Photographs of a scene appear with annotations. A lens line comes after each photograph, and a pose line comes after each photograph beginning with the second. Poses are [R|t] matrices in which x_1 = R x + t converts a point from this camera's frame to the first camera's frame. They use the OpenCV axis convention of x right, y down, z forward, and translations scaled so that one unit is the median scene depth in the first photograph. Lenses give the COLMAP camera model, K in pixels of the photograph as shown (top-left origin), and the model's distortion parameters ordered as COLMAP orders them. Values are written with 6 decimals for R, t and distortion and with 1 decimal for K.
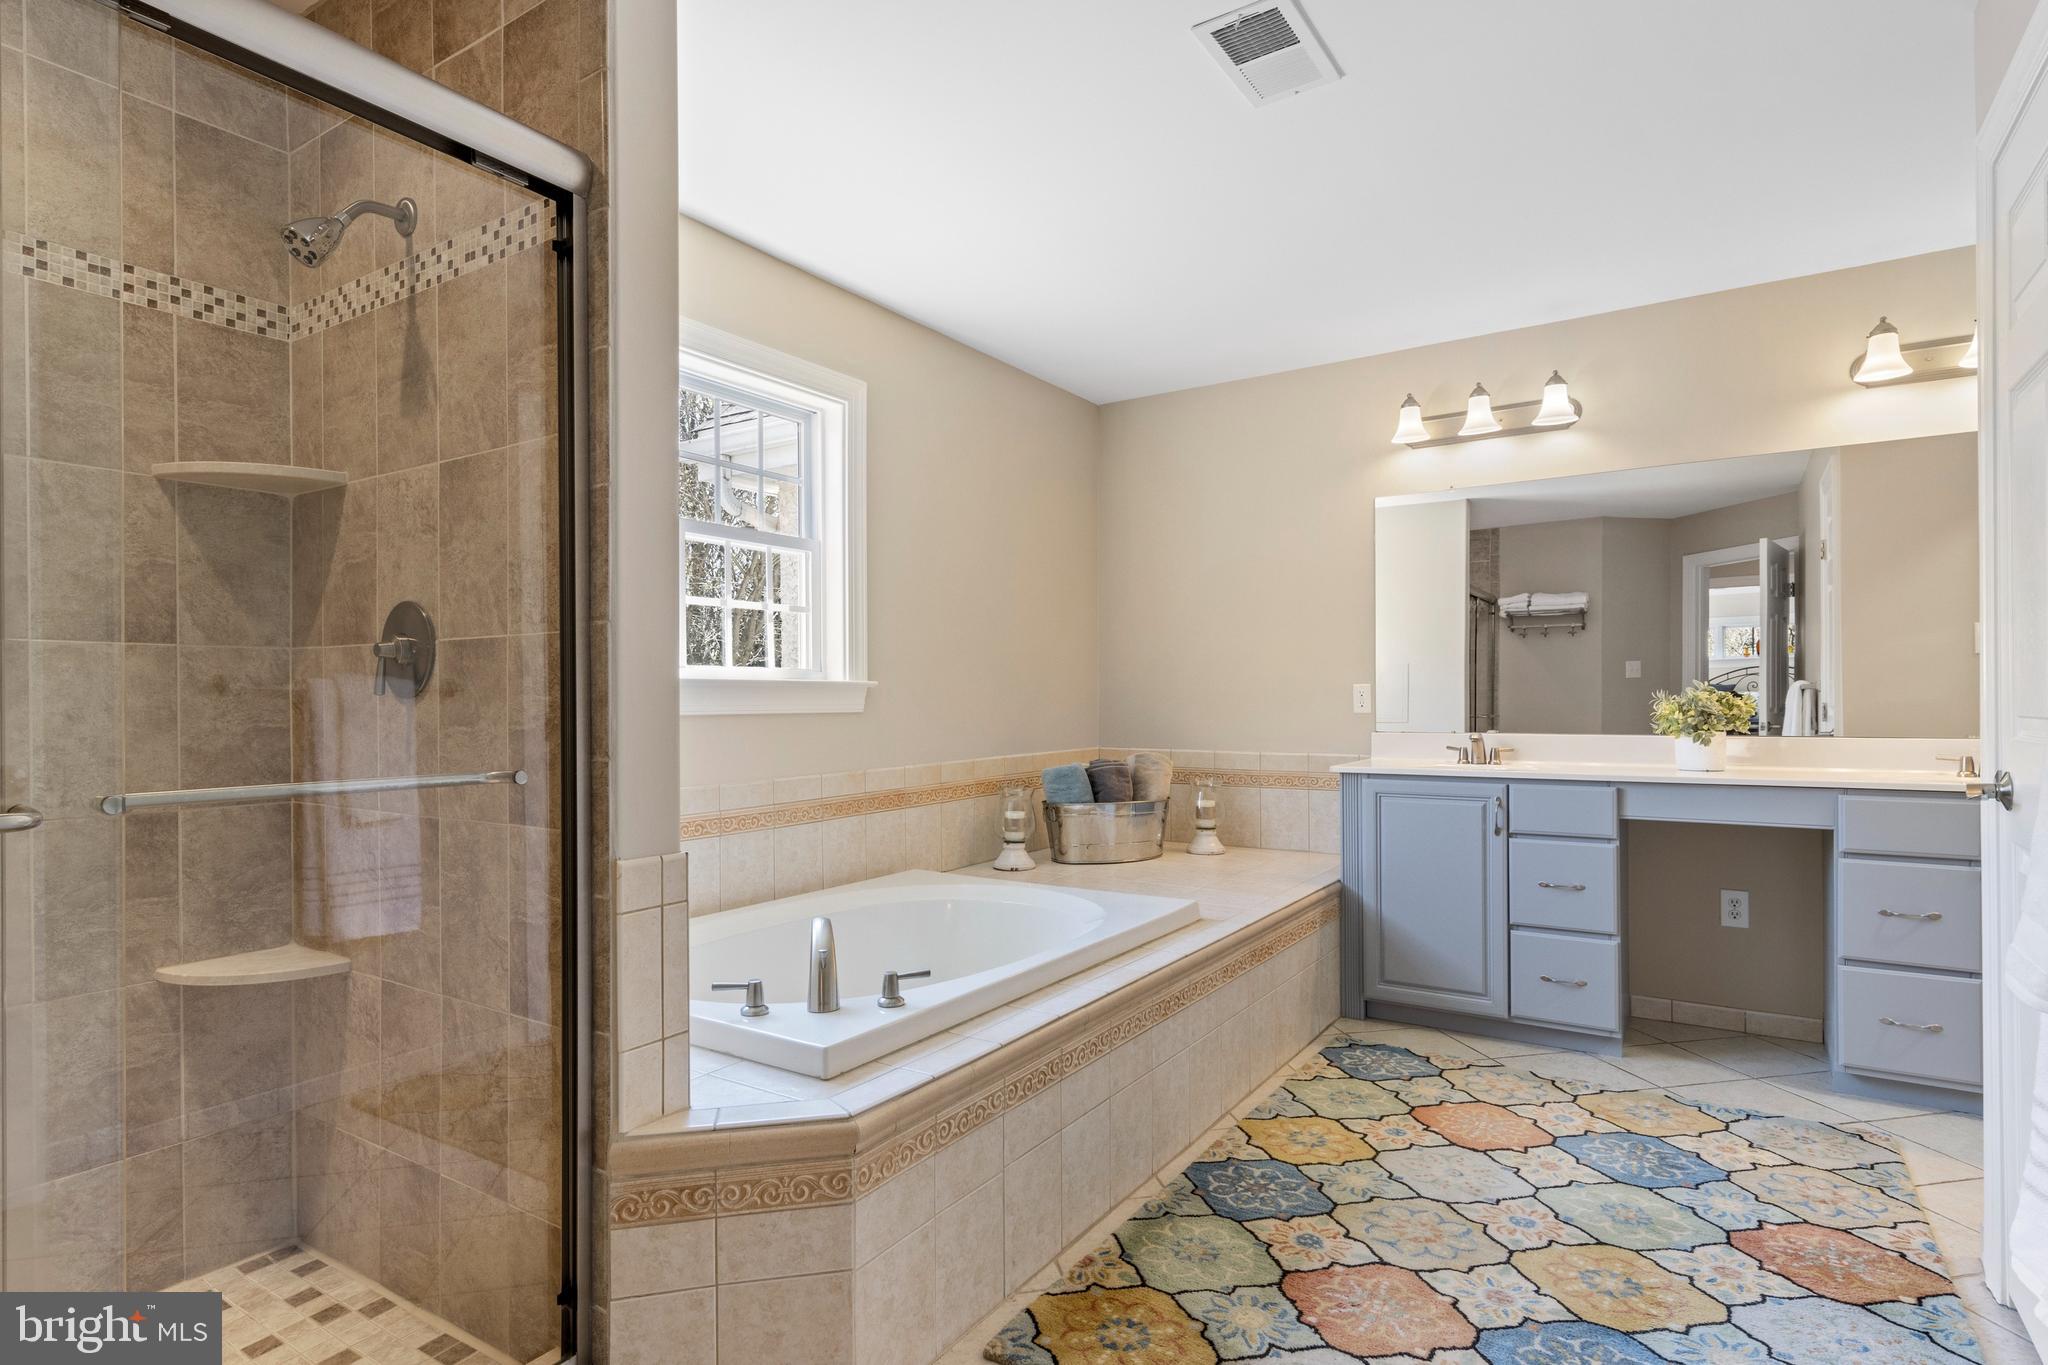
lens RADIAL K [[1044.4, 0, 1024.8], [0, 1044.4, 696.7], [0, 0, 1]] dist [0.010975, -0.000591]
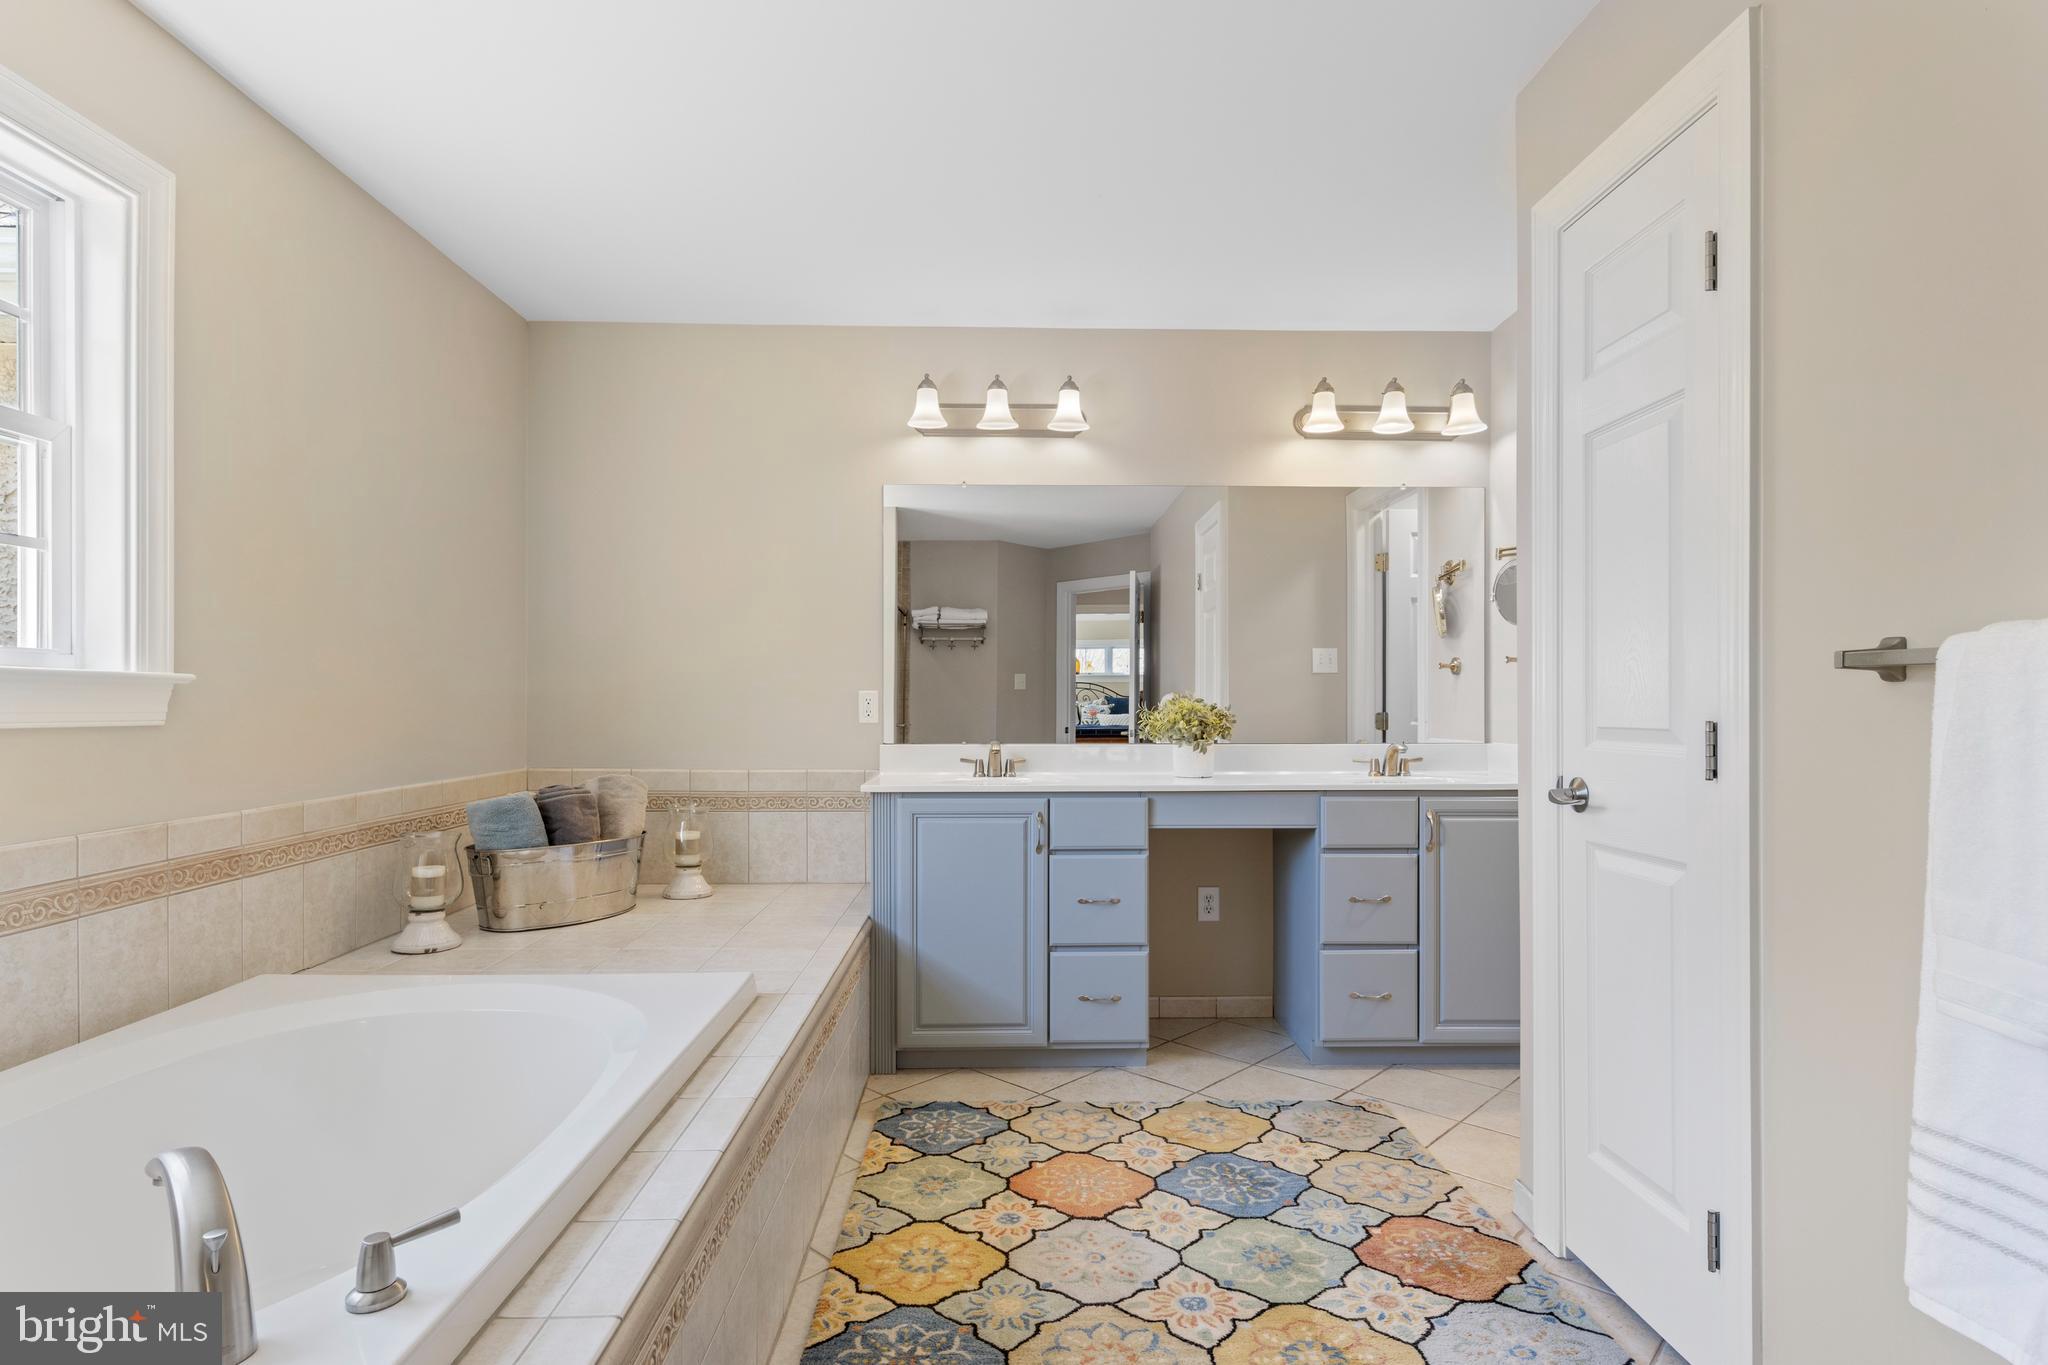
lens RADIAL K [[1044.4, 0, 1024.8], [0, 1044.4, 696.7], [0, 0, 1]] dist [0.010975, -0.000591]
pose [[0.820917, 0.011652, 0.570929, -0.098100], [-0.007347, 0.999925, -0.009845, 0.001082], [-0.571001, 0.003887, 0.820940, 0.234662]]
